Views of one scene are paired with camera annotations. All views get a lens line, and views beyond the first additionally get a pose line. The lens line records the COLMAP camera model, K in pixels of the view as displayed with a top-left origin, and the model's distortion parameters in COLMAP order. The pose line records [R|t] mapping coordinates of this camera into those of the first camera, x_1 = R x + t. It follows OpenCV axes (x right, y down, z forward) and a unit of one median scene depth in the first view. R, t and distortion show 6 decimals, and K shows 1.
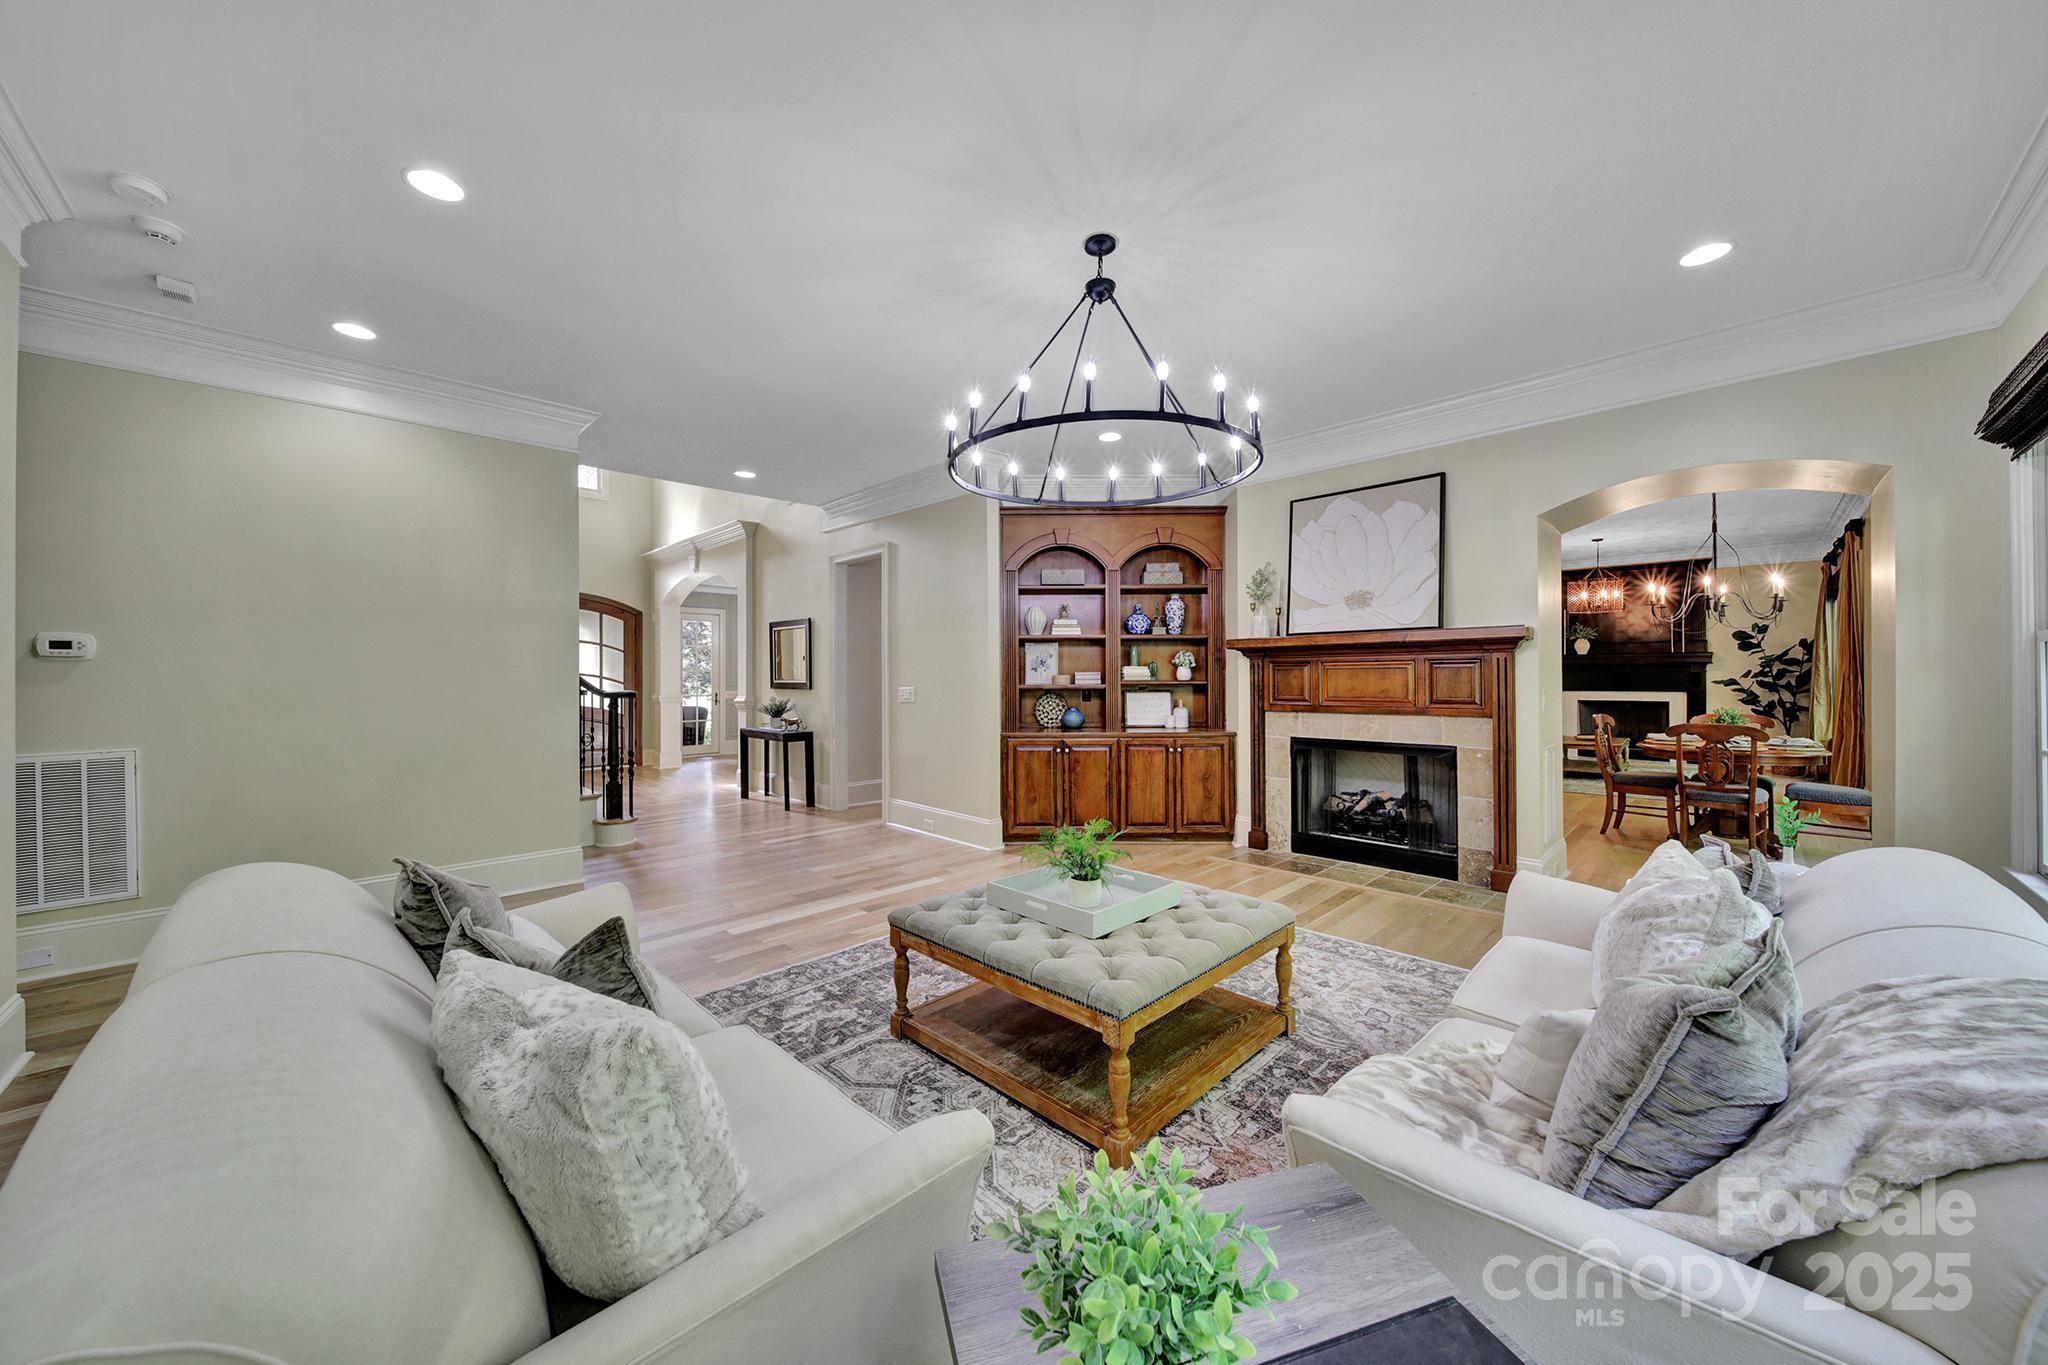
lens RADIAL K [[720.2, 0, 1024.0], [0, 720.2, 682.5], [0, 0, 1]] dist [0.001262, 0.000094]
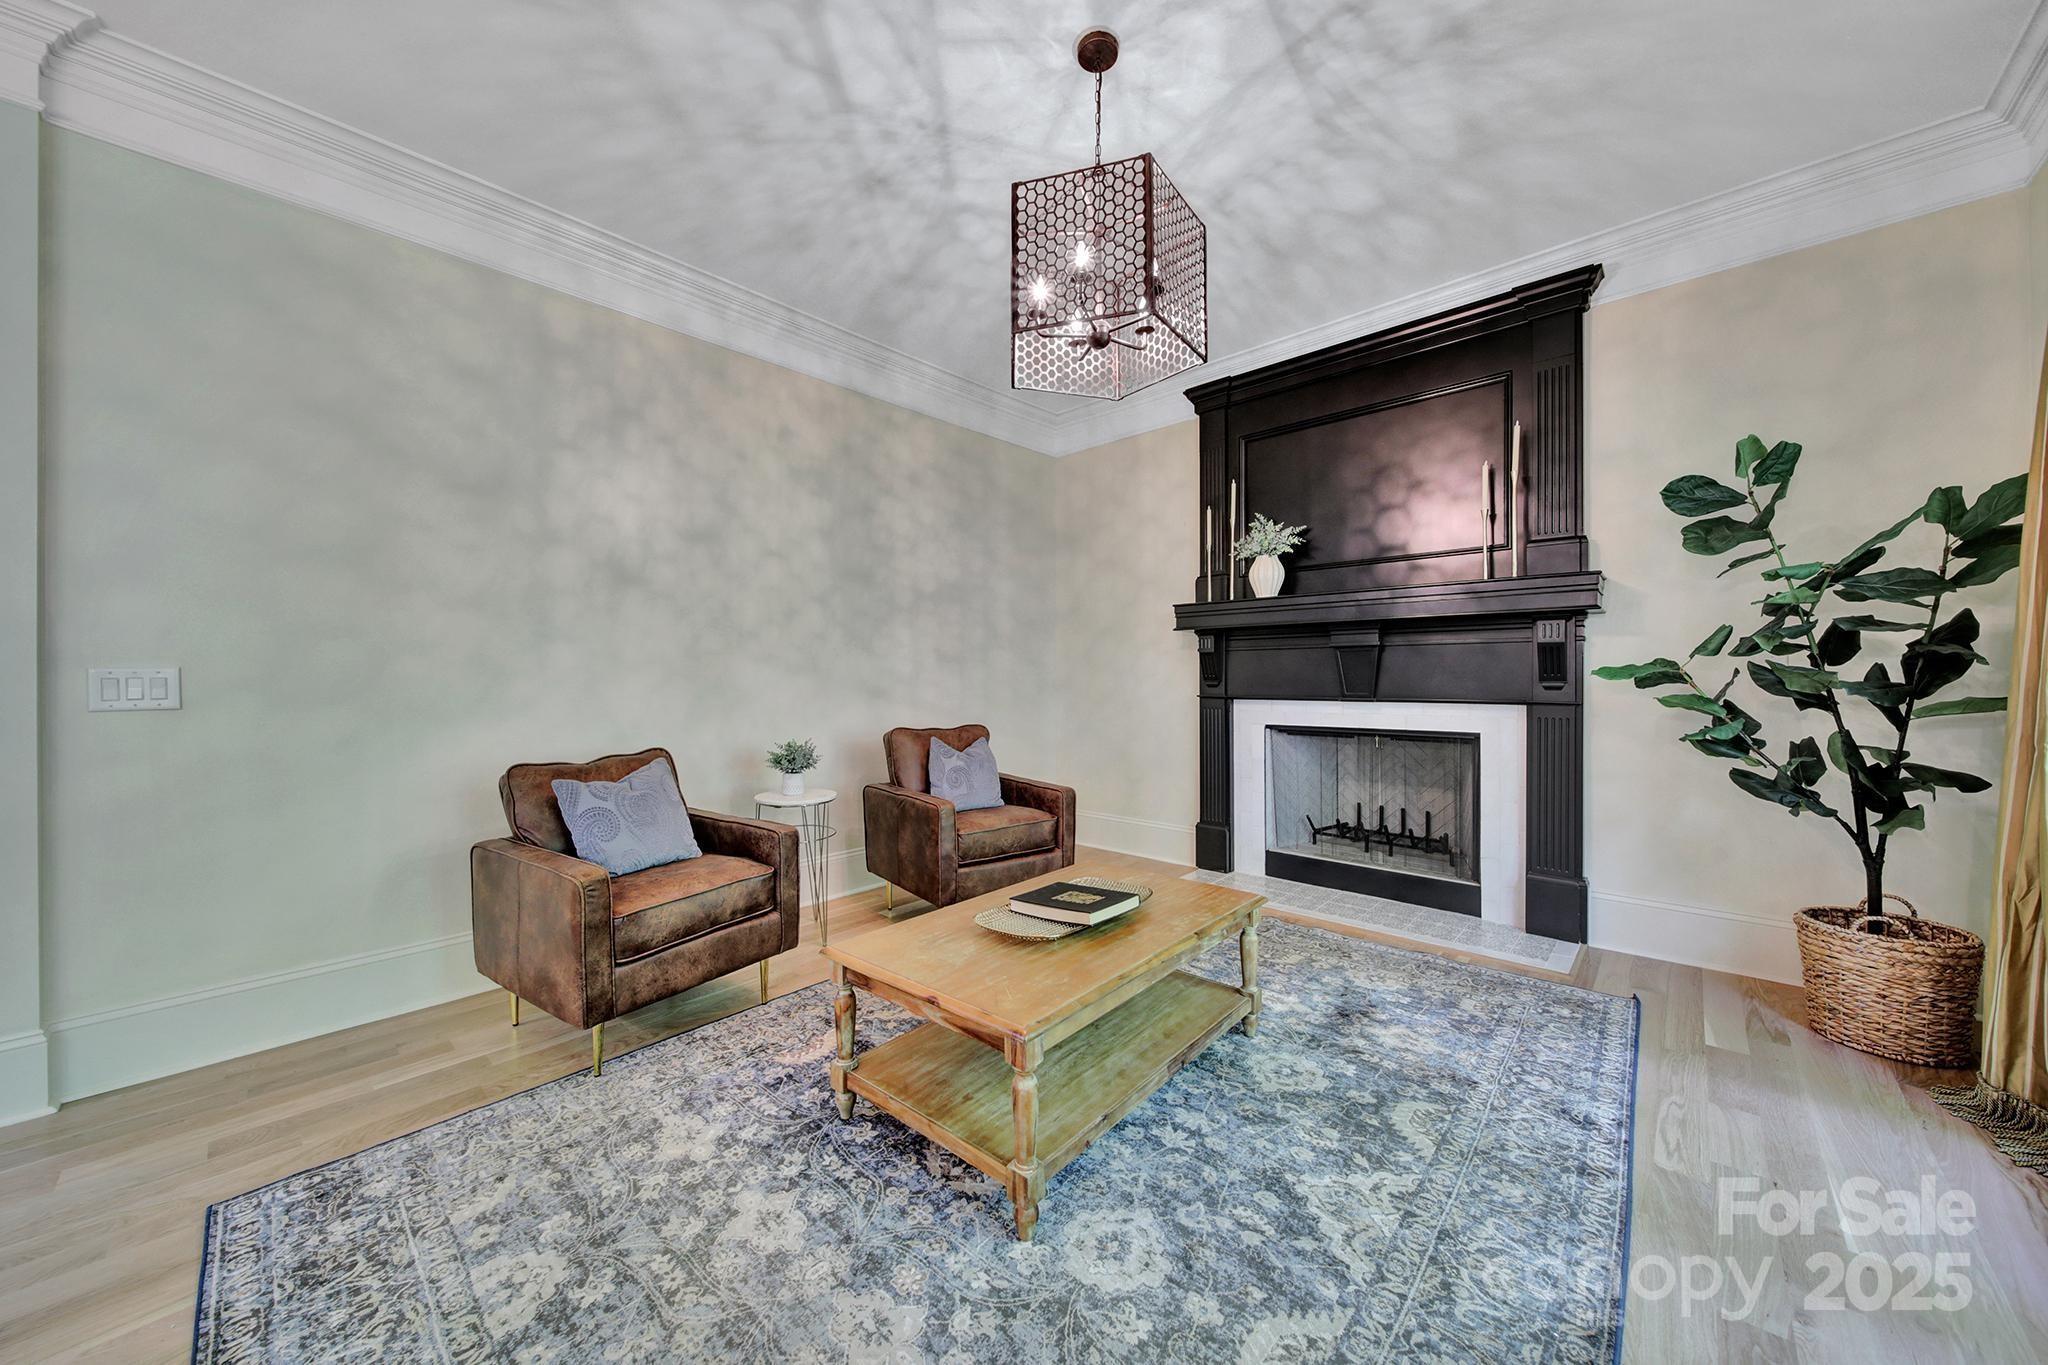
lens RADIAL K [[720.2, 0, 1024.0], [0, 720.2, 682.5], [0, 0, 1]] dist [0.001262, 0.000094]
pose [[0.999175, -0.000321, 0.040620, 0.739118], [0.000298, 1.000000, 0.000560, 0.003523], [-0.040620, -0.000548, 0.999175, 0.747143]]
